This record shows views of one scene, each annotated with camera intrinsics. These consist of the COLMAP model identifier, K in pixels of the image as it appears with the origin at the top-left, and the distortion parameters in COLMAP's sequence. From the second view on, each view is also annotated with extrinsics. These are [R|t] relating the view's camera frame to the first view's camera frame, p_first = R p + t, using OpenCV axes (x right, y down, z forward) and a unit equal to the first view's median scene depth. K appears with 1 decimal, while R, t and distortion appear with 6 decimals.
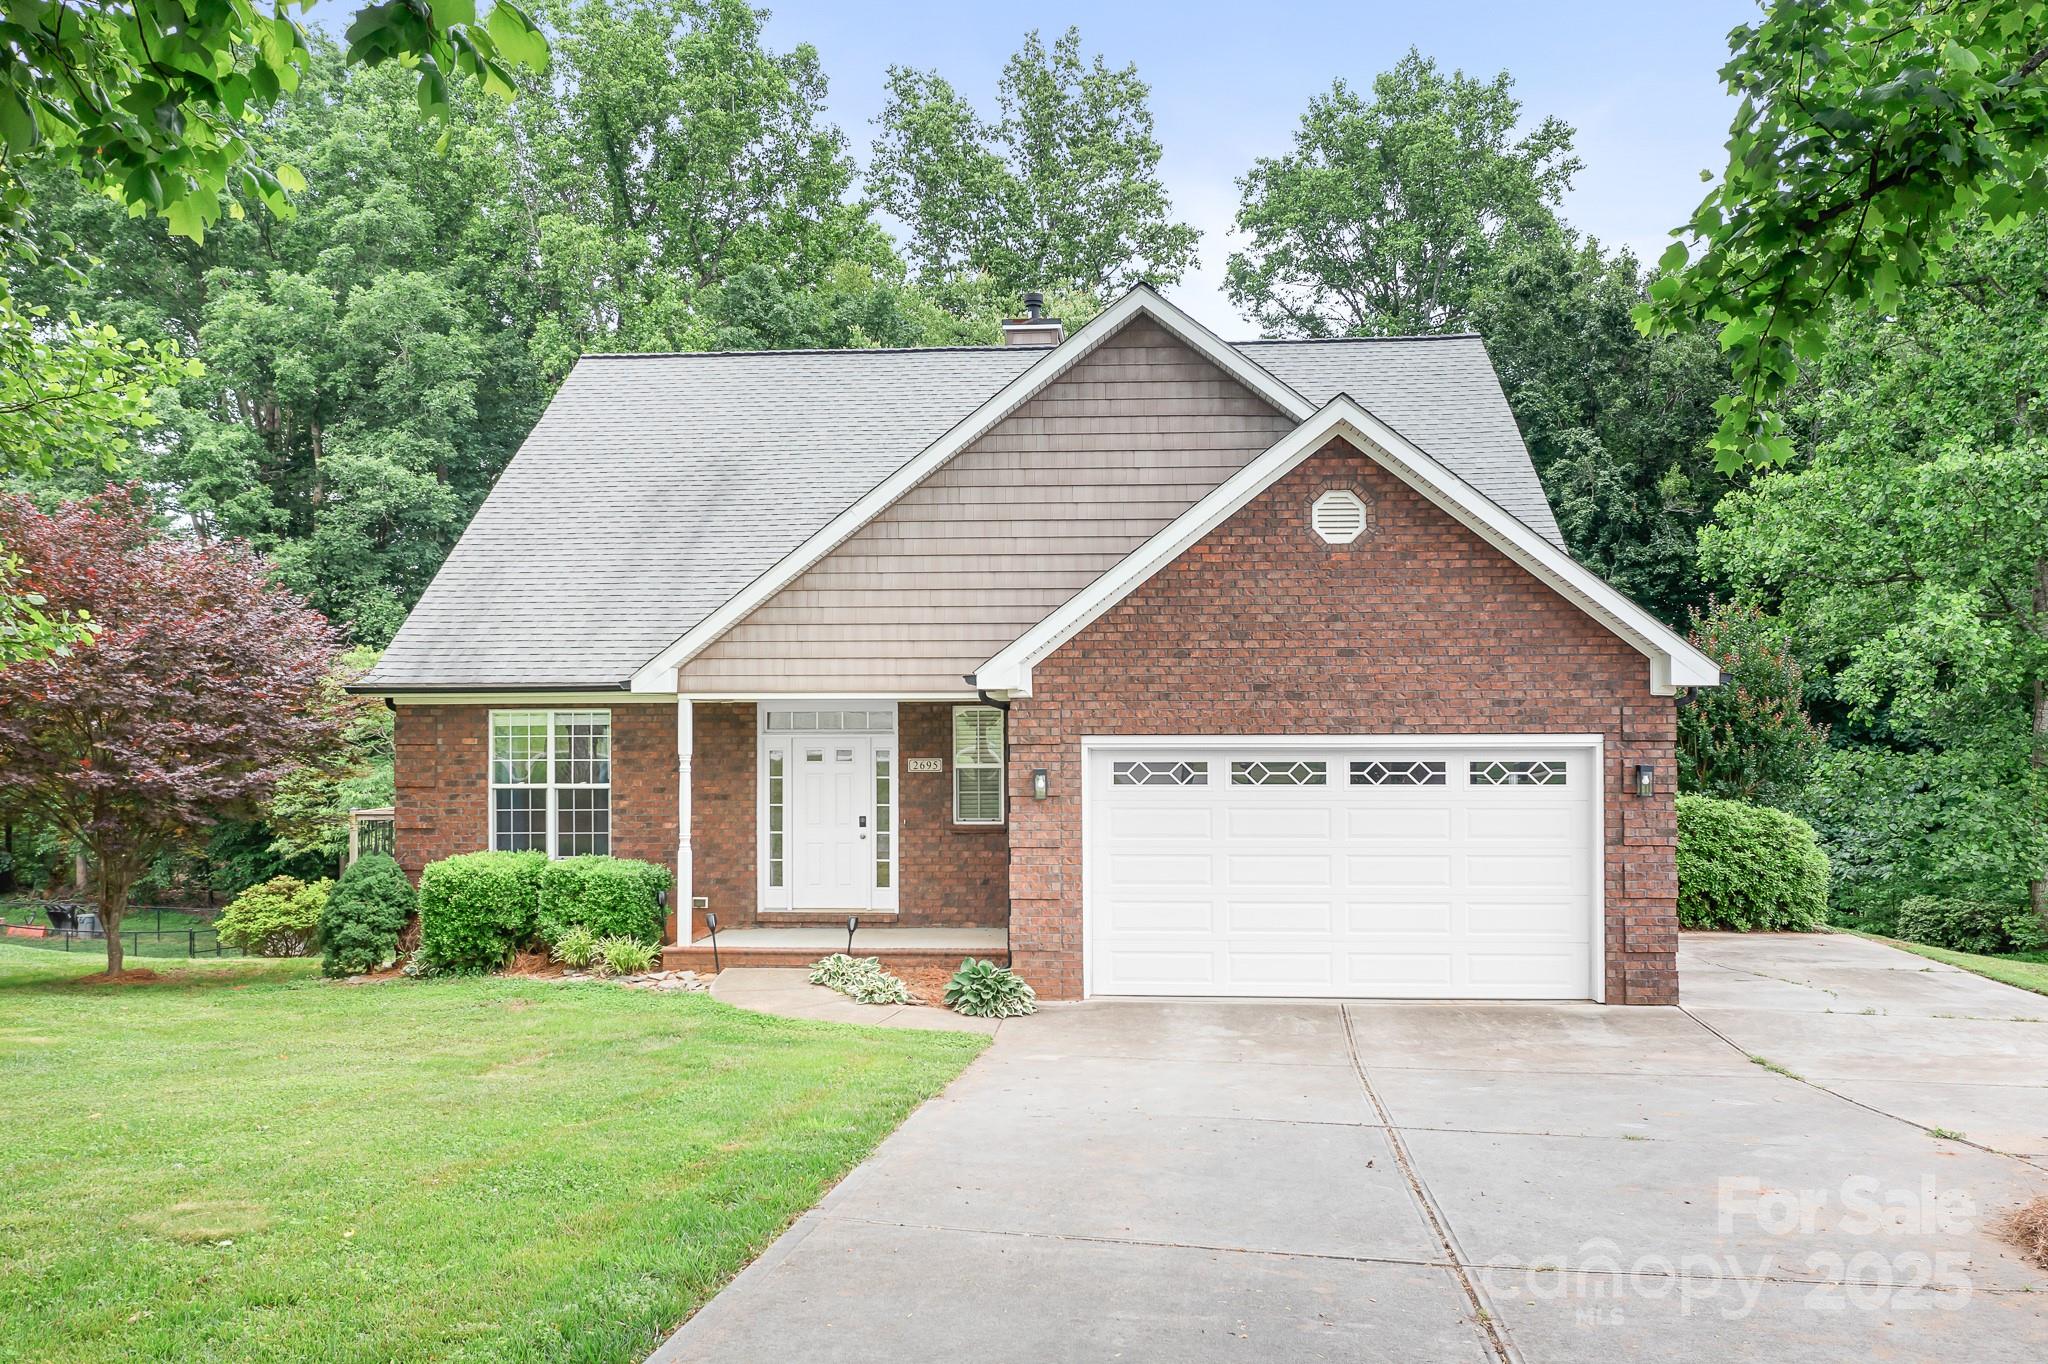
lens RADIAL K [[1616.0, 0, 1033.1], [0, 1616.0, 684.1], [0, 0, 1]] dist [-0.028505, 0.019013]
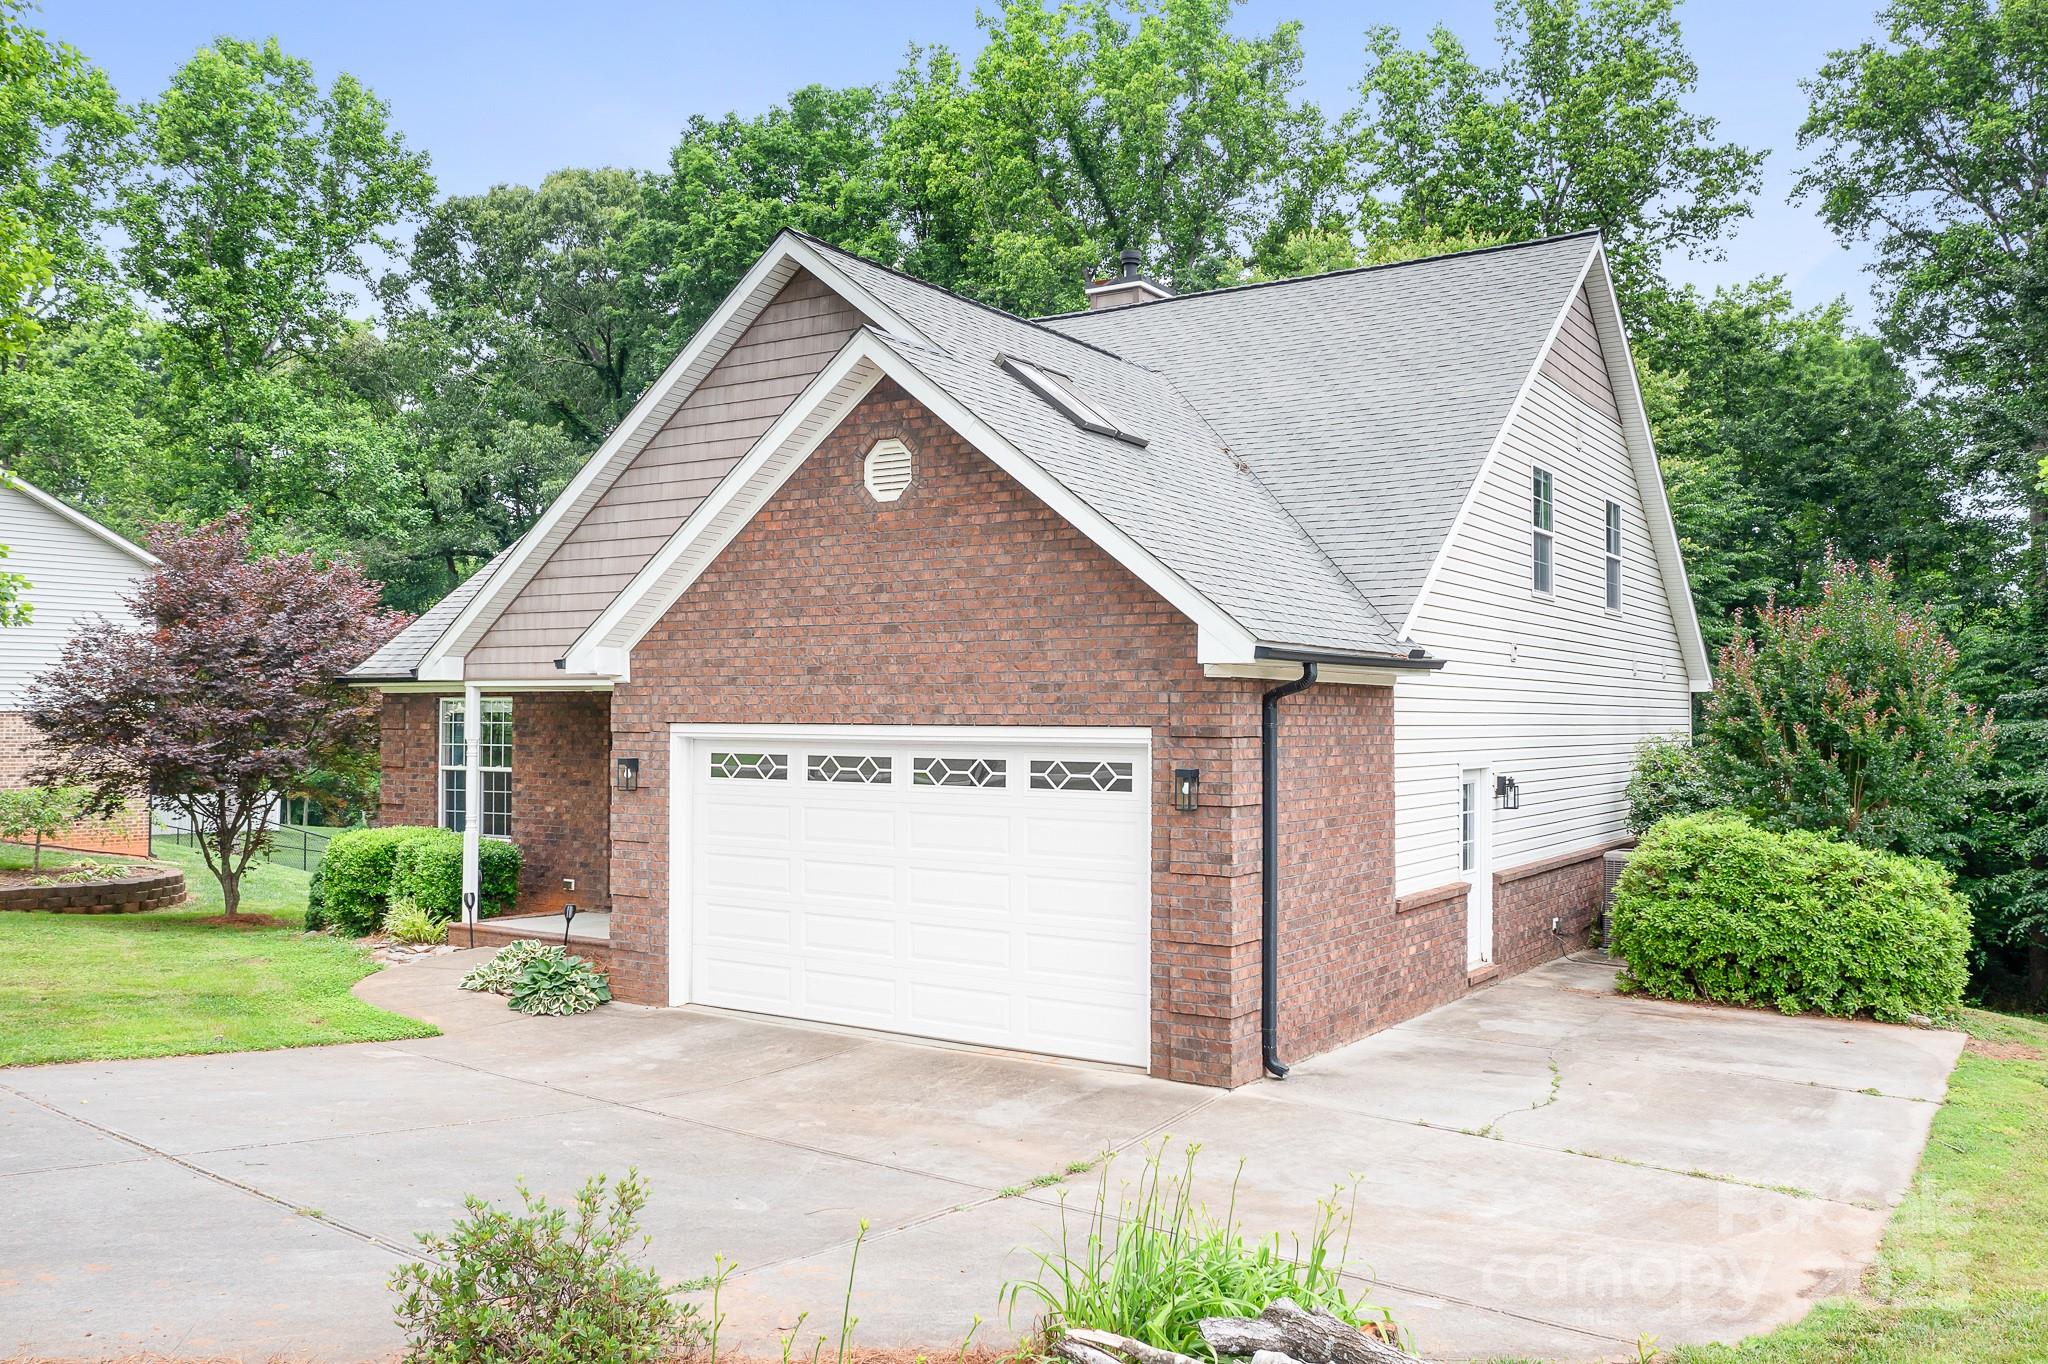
lens RADIAL K [[1616.0, 0, 1026.1], [0, 1616.0, 685.9], [0, 0, 1]] dist [-0.028505, 0.019013]
pose [[0.877863, -0.001200, -0.478910, 0.660806], [0.000329, 0.999998, -0.001902, 0.012139], [0.478911, 0.001512, 0.877862, 0.283574]]
